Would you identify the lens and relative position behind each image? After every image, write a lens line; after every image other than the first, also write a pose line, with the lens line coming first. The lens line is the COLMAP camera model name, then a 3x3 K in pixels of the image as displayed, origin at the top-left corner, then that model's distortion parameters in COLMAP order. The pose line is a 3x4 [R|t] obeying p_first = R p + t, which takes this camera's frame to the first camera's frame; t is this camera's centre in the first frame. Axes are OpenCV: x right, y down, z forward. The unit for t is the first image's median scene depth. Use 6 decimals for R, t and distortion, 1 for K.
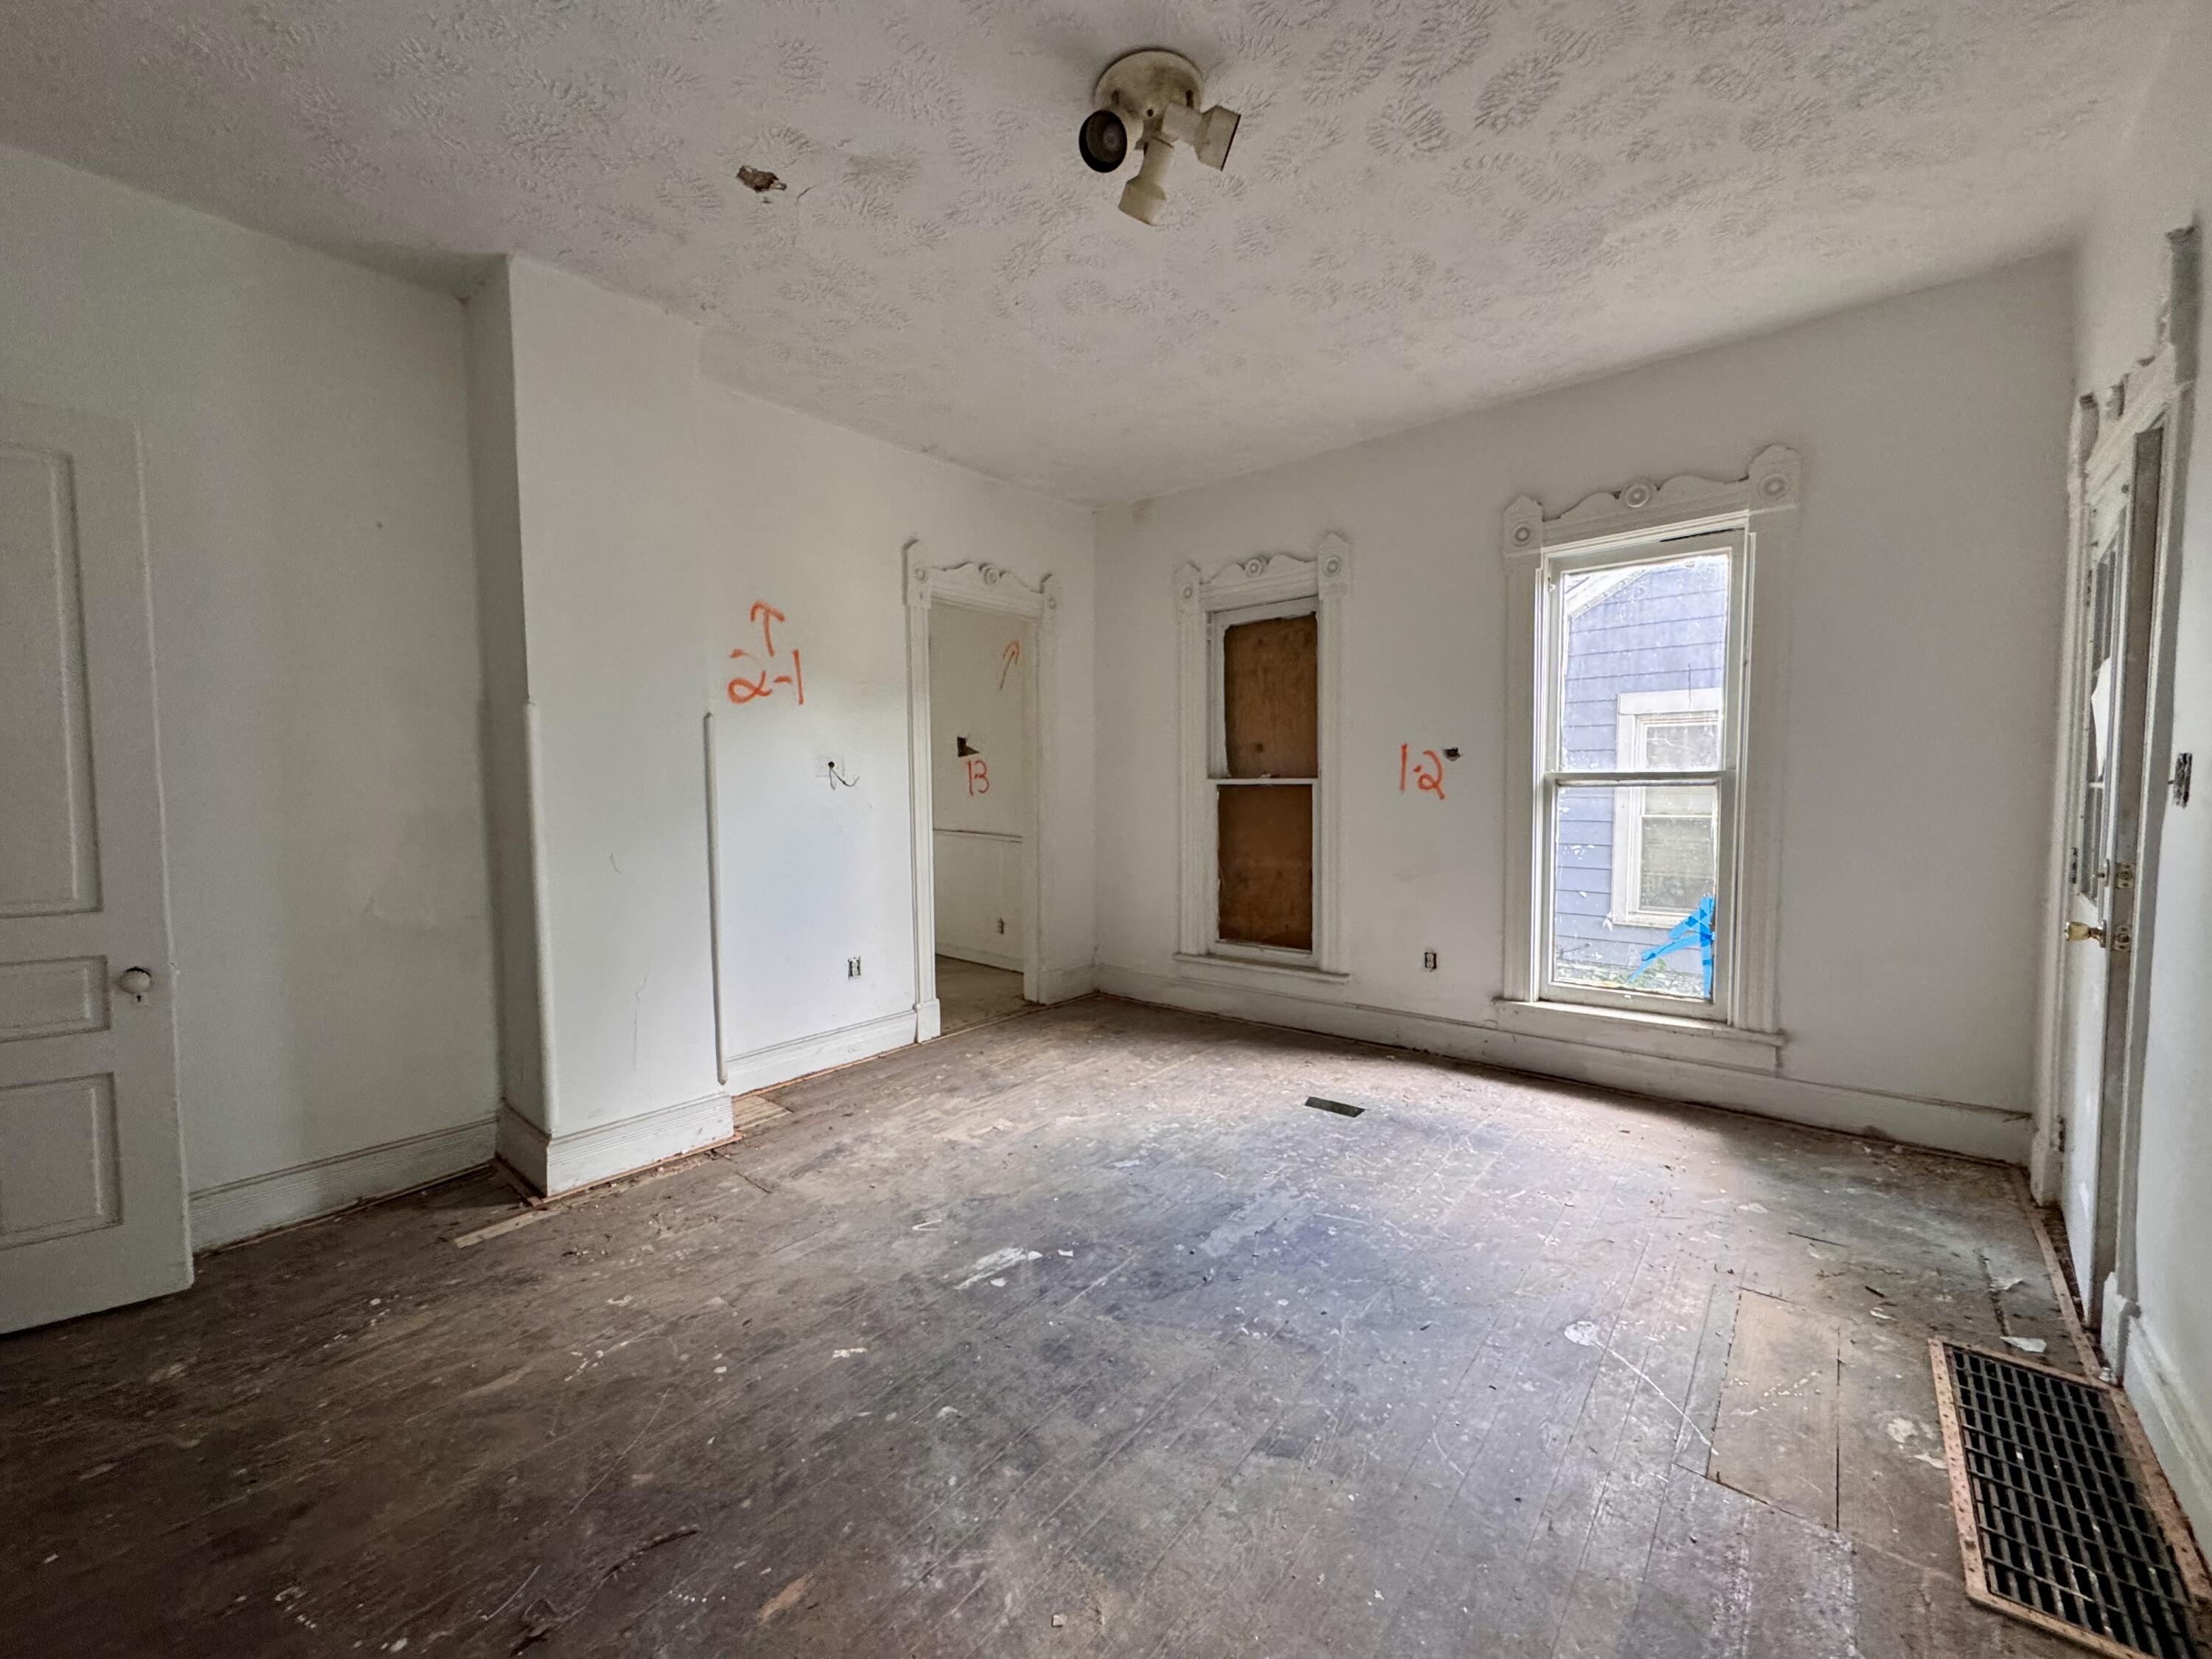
lens RADIAL K [[889.1, 0, 1107.9], [0, 889.1, 831.6], [0, 0, 1]] dist [-0.004005, 0.000380]
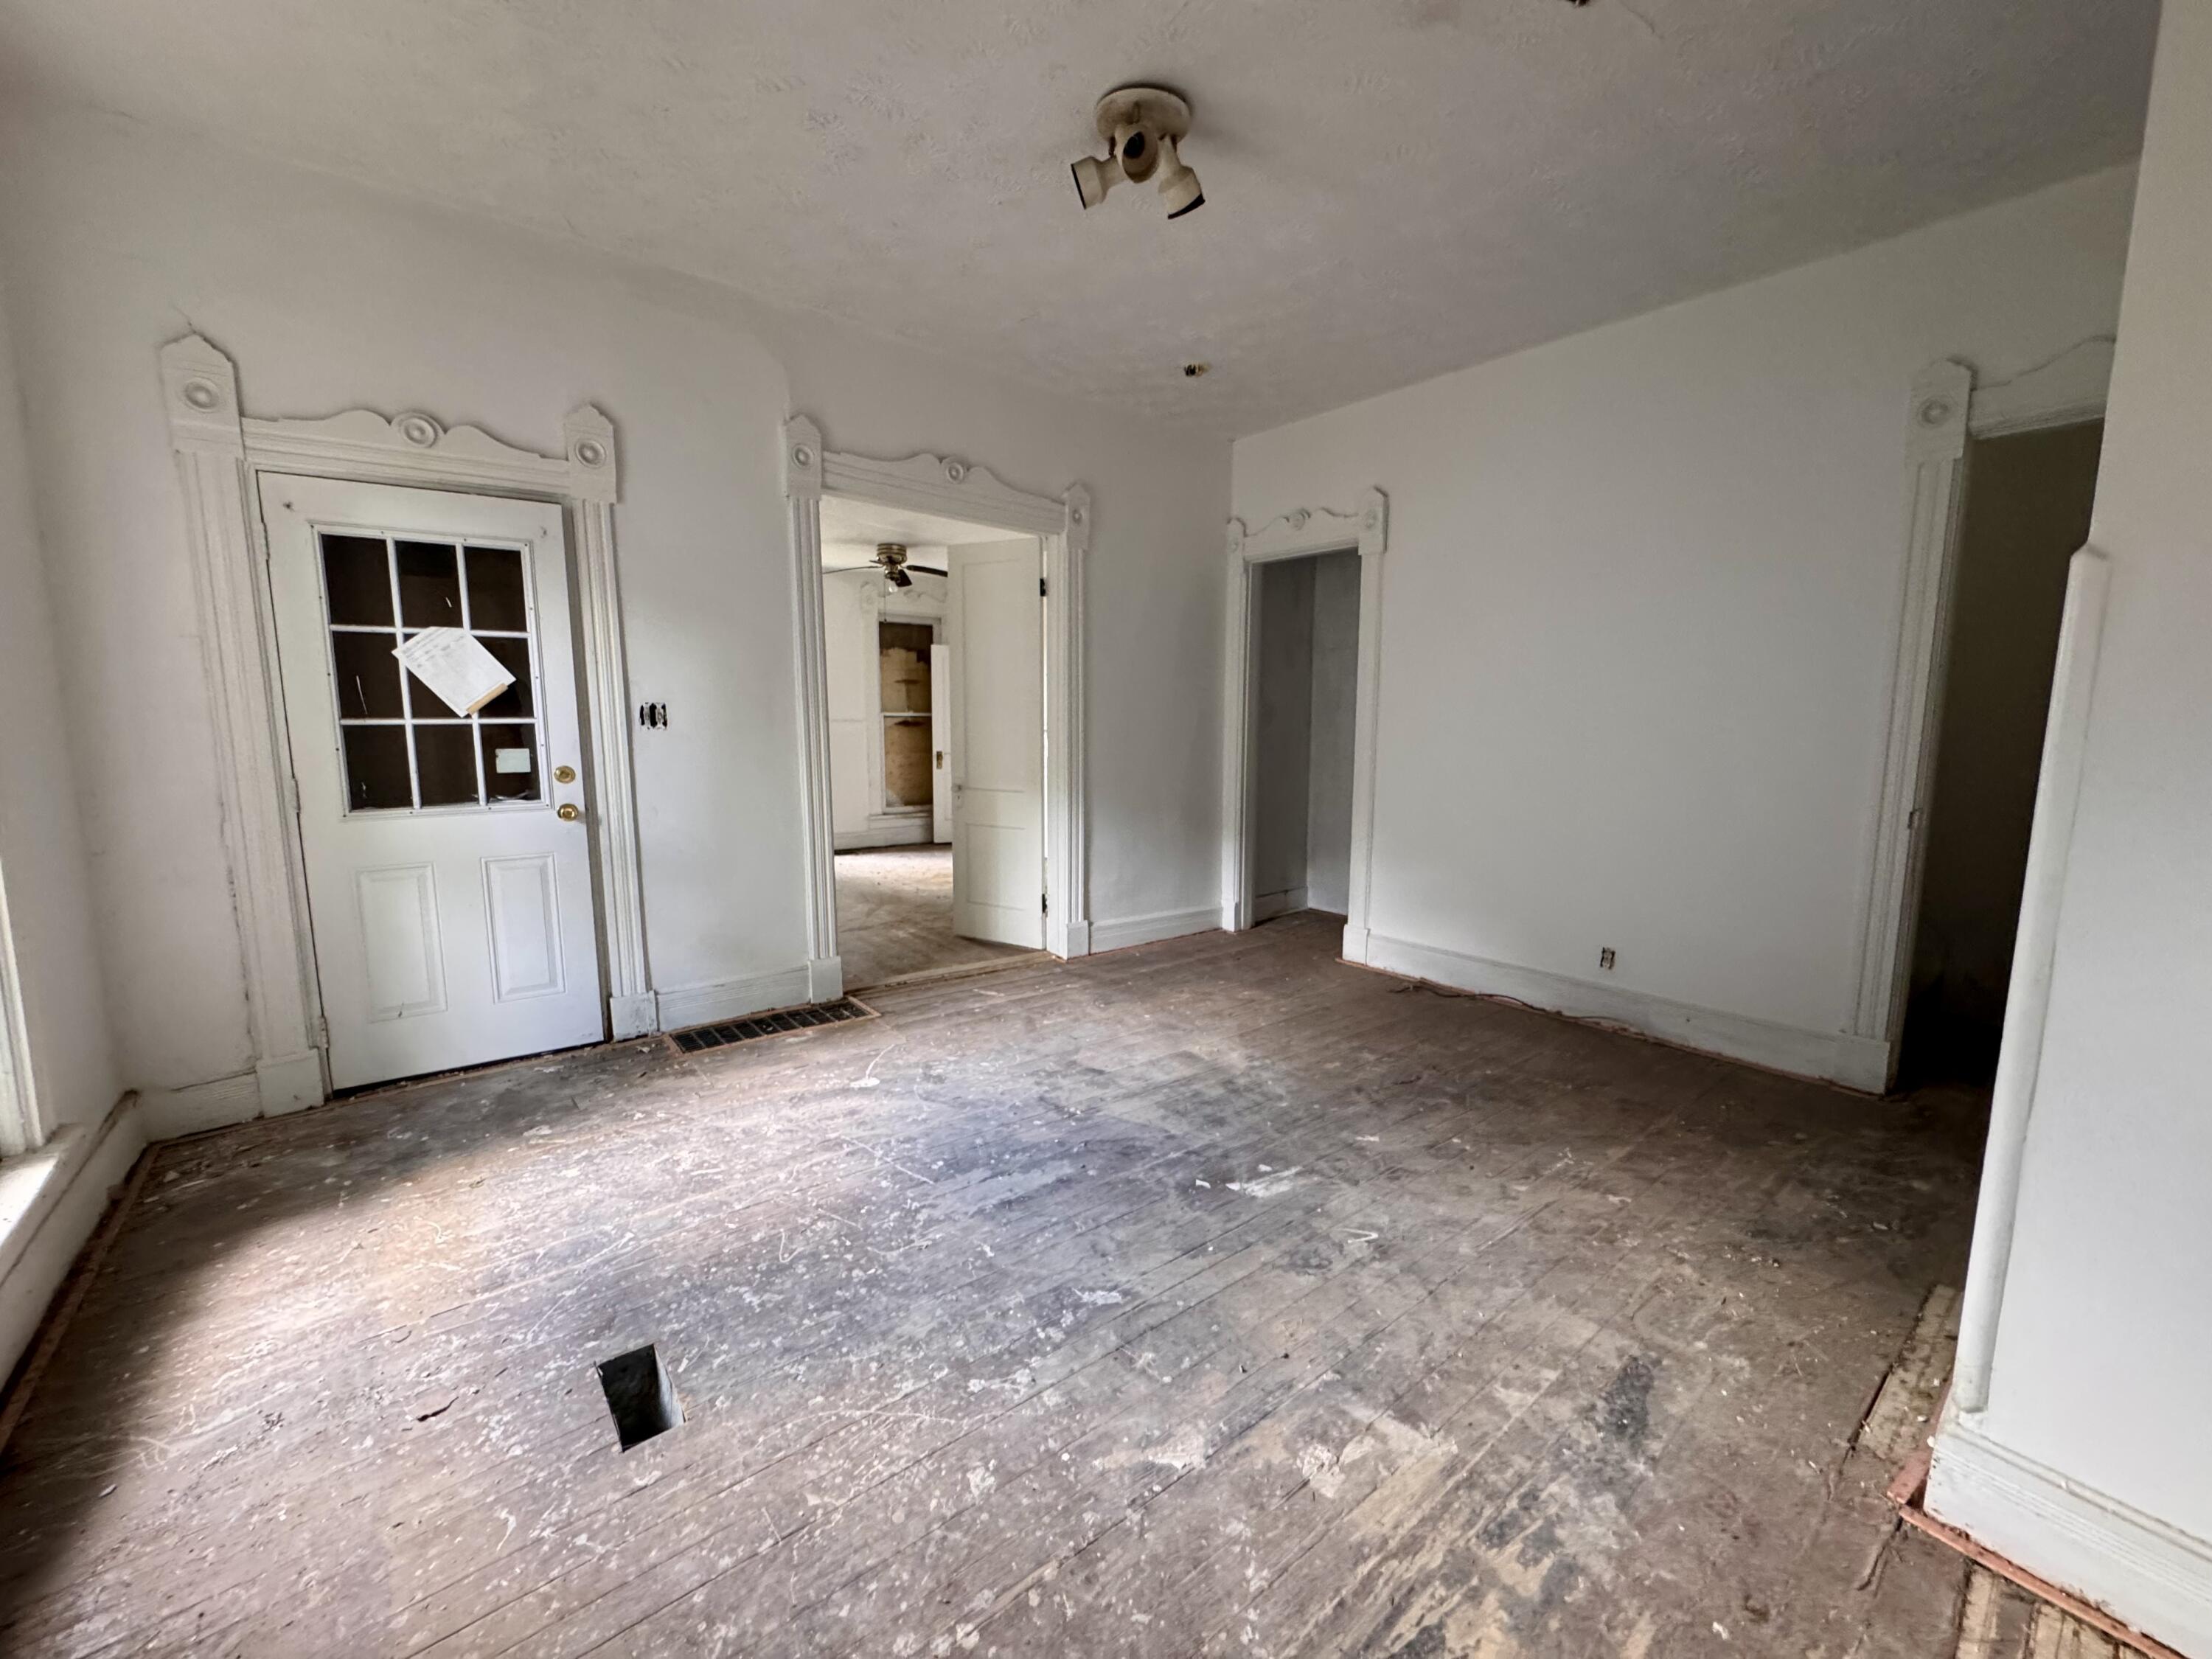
lens RADIAL K [[889.1, 0, 1104.9], [0, 889.1, 828.9], [0, 0, 1]] dist [-0.004005, 0.000380]
pose [[-0.981309, -0.021449, 0.191240, -0.116167], [0.014576, 0.982631, 0.184999, -0.108692], [-0.191886, 0.184329, -0.963952, 1.823247]]
